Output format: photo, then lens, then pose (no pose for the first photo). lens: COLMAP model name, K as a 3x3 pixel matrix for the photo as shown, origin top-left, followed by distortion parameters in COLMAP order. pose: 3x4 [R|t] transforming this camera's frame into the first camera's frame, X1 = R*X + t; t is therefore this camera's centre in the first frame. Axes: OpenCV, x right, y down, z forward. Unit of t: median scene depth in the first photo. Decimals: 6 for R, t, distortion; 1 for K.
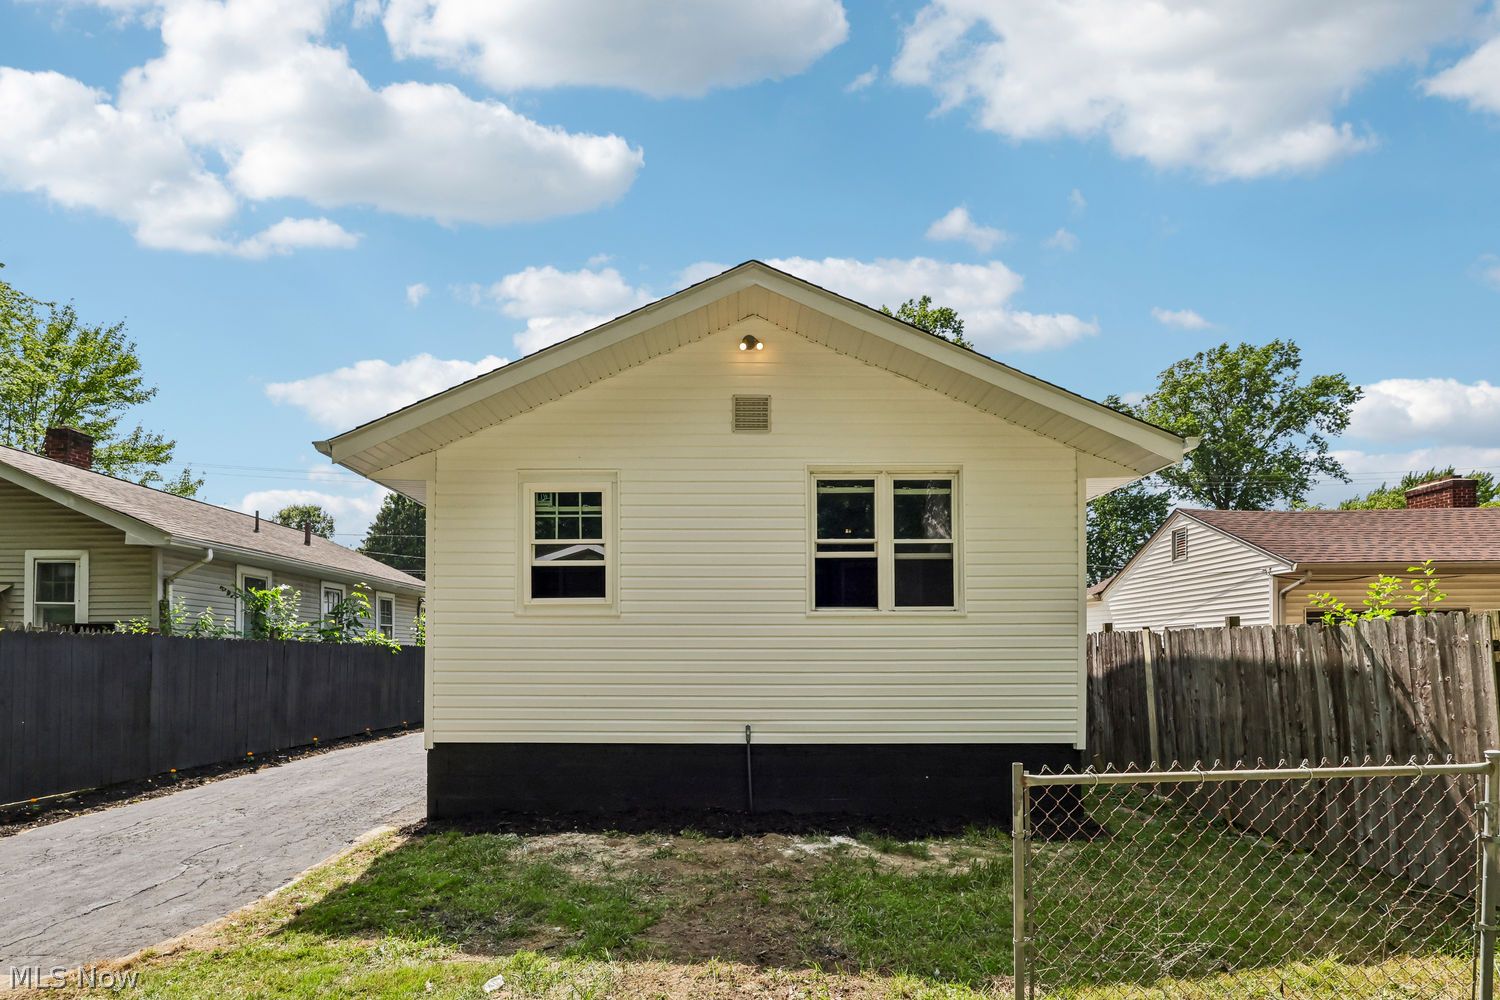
lens RADIAL K [[725.1, 0, 745.1], [0, 725.1, 509.0], [0, 0, 1]] dist [0.011553, 0.000226]
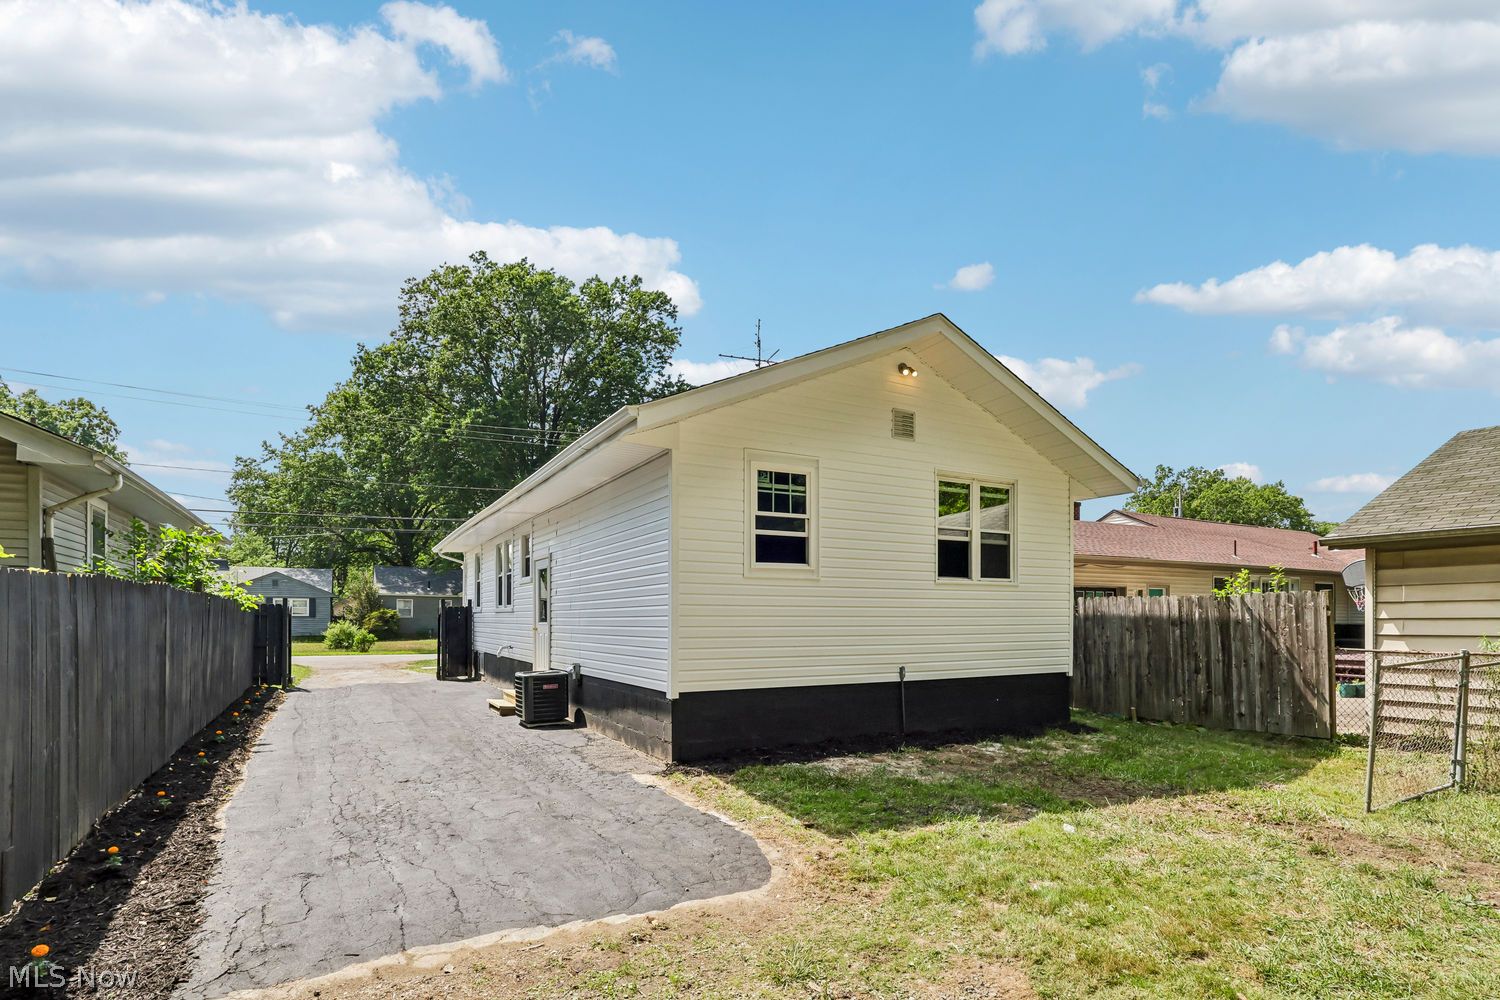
lens RADIAL K [[714.7, 0, 750.0], [0, 714.7, 466.3], [0, 0, 1]] dist [-0.000108, -0.000094]
pose [[0.879916, 0.099827, 0.464524, -0.832549], [-0.095551, 0.994884, -0.032807, 0.009904], [-0.465422, -0.015518, 0.884953, 0.005594]]
